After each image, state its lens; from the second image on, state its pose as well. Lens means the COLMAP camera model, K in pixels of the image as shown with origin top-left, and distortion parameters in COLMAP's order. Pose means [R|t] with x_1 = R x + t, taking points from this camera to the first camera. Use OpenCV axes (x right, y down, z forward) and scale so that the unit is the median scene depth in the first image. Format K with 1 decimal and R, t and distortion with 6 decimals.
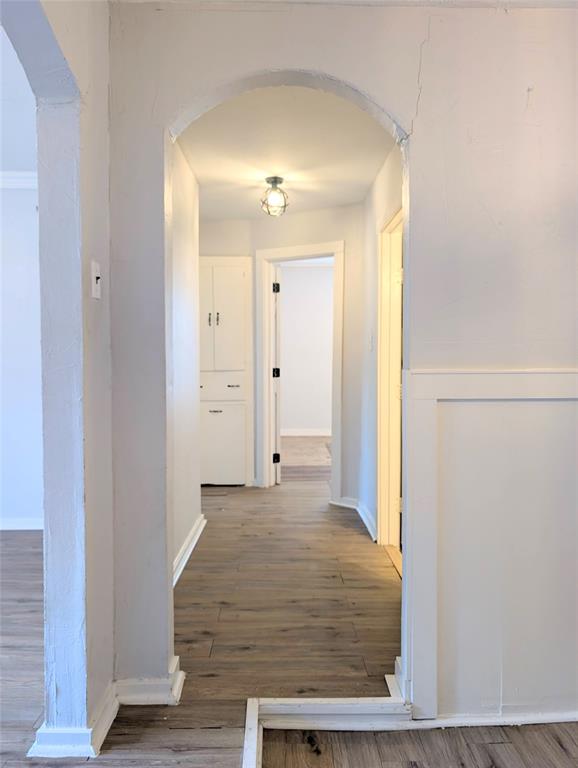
lens RADIAL K [[569.7, 0, 297.8], [0, 569.7, 383.7], [0, 0, 1]] dist [-0.000516, -0.000037]
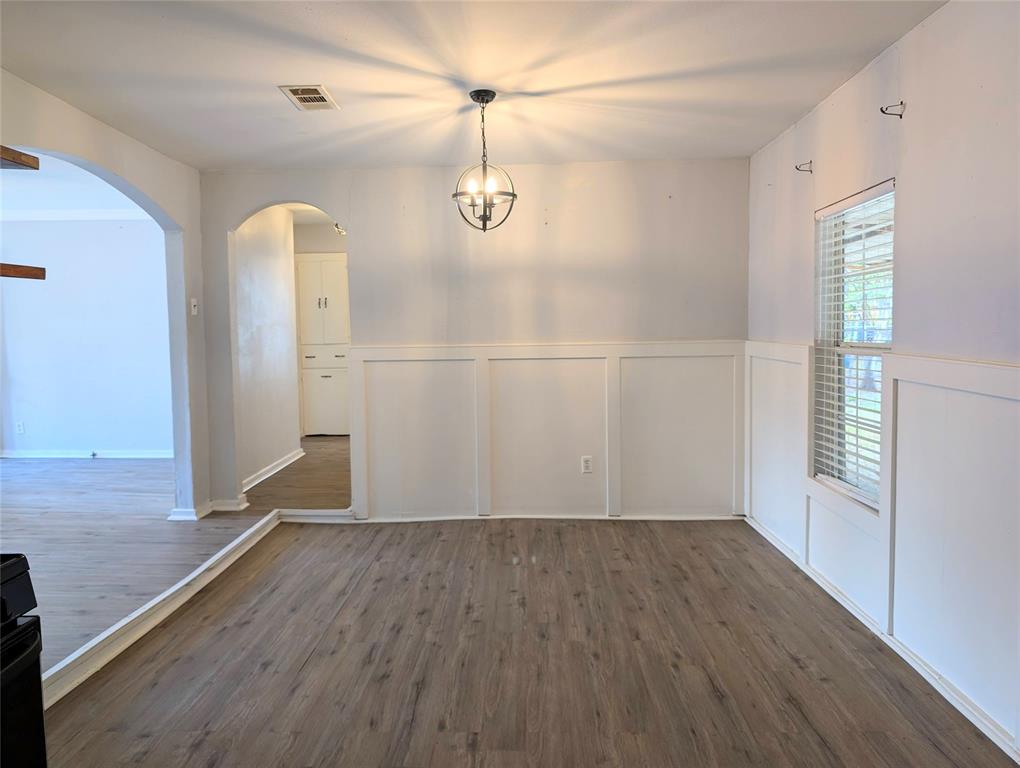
lens RADIAL K [[741.7, 0, 511.4], [0, 741.7, 375.2], [0, 0, 1]] dist [0.002172, -0.001027]
pose [[0.998857, -0.005011, -0.047539, 0.884373], [0.006344, 0.999590, 0.027929, 0.008354], [0.047379, -0.028199, 0.998479, -1.591734]]
